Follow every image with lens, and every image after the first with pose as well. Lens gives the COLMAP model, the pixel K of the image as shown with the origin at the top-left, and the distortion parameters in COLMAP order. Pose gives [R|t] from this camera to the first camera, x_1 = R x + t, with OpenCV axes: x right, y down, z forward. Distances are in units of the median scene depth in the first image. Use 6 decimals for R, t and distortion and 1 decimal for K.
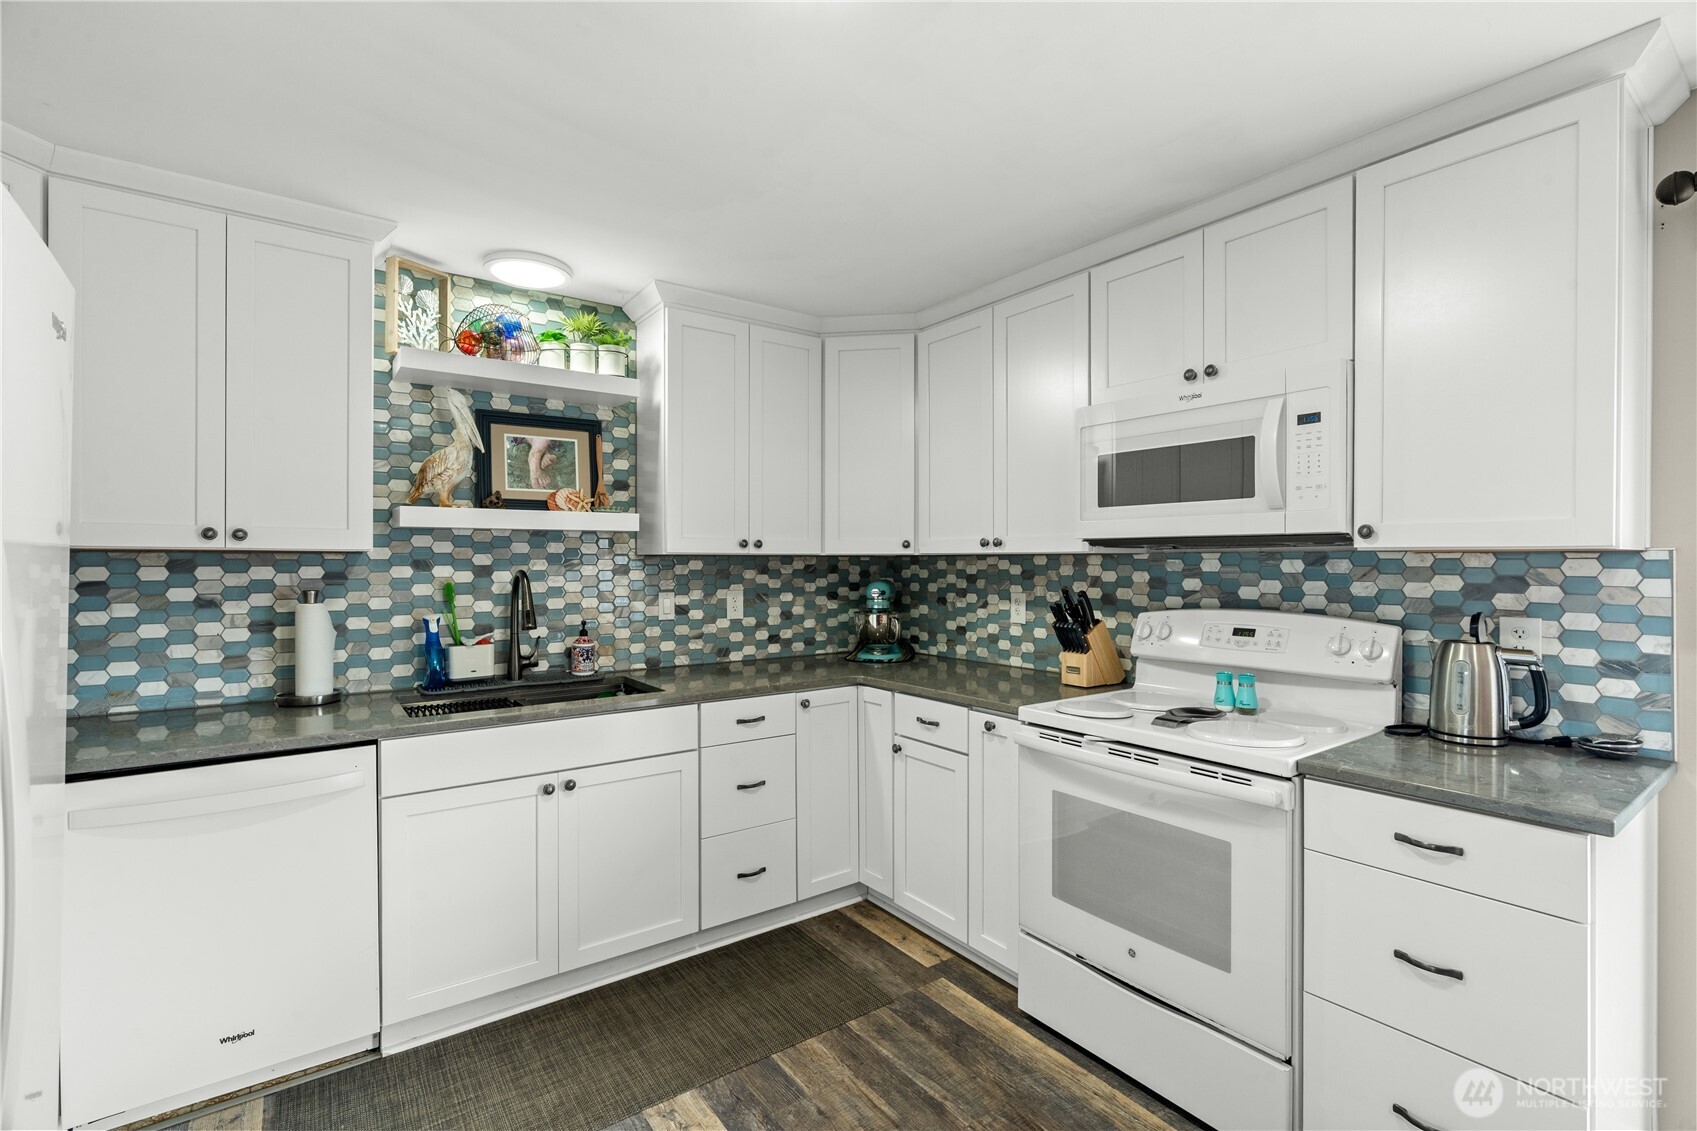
lens RADIAL K [[767.4, 0, 848.5], [0, 767.4, 565.5], [0, 0, 1]] dist [-0.005227, 0.001921]
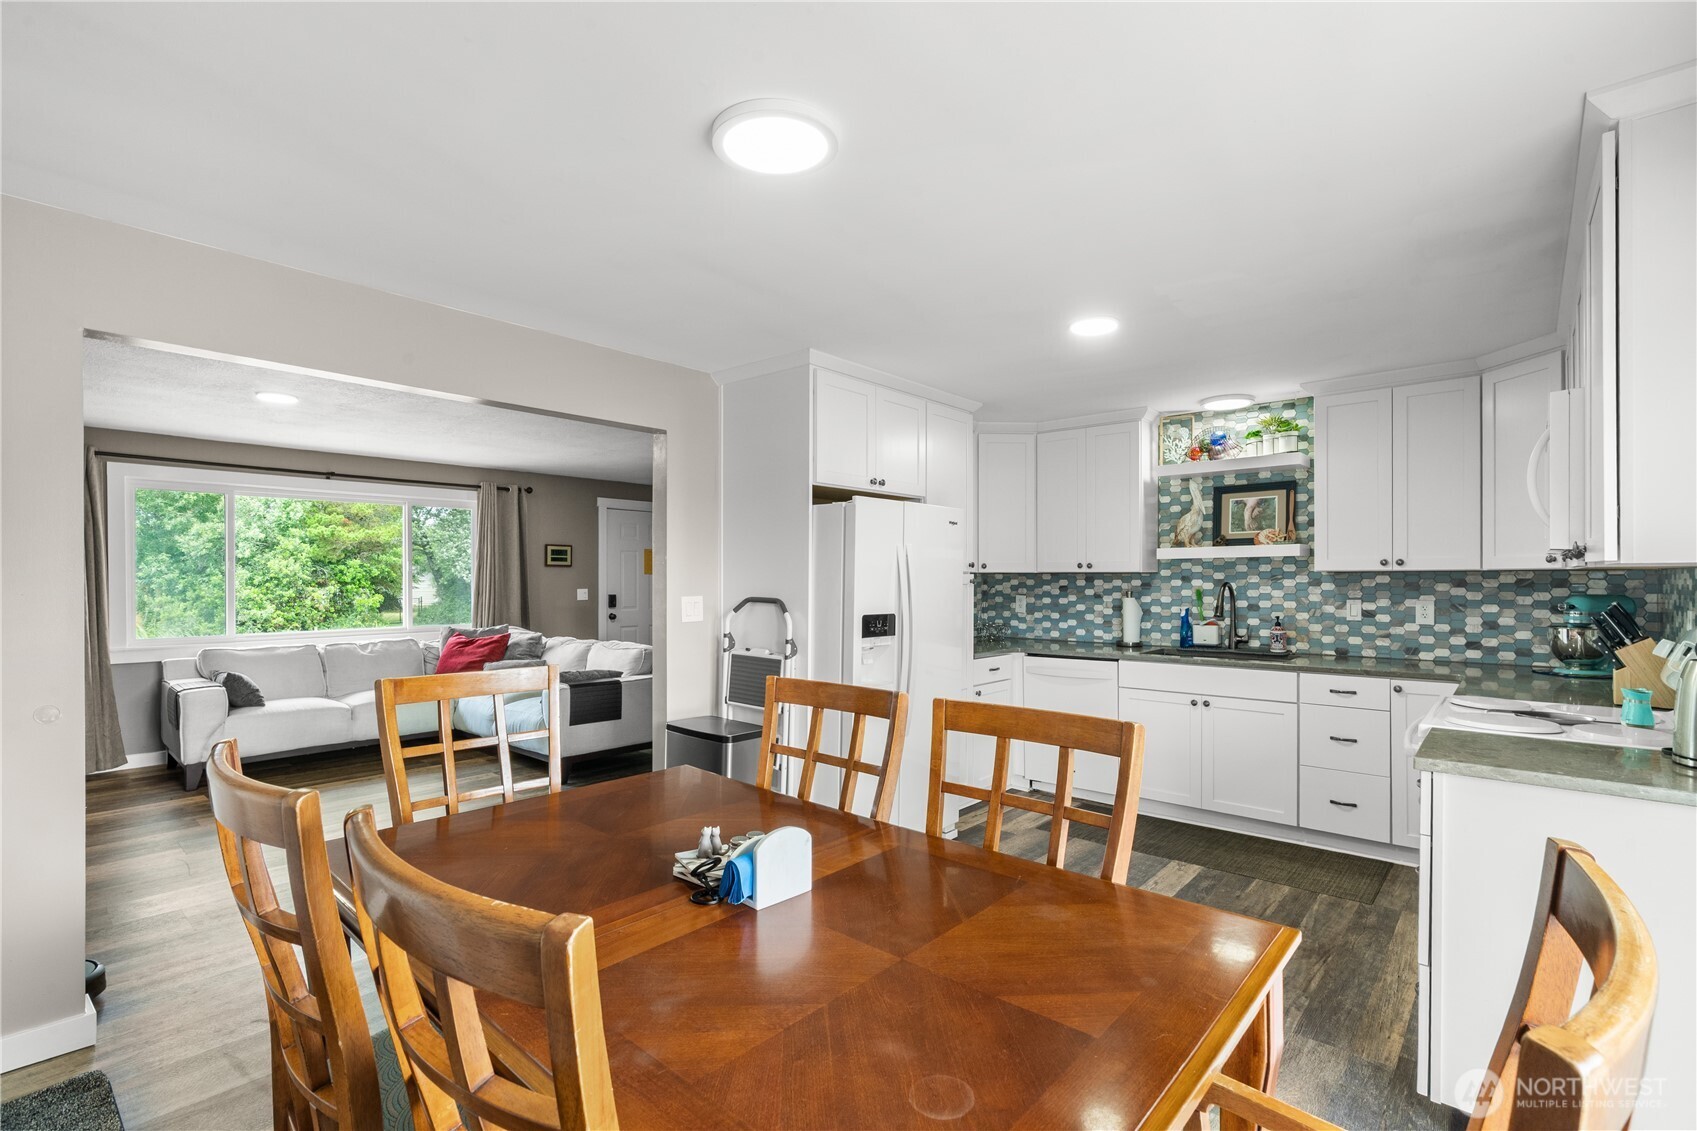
lens RADIAL K [[767.4, 0, 848.5], [0, 767.4, 565.5], [0, 0, 1]] dist [-0.005227, 0.001921]
pose [[0.211677, -0.017753, -0.977178, 0.950033], [-0.001893, 0.999826, -0.018574, 0.002294], [0.977338, 0.005781, 0.211607, -0.144030]]
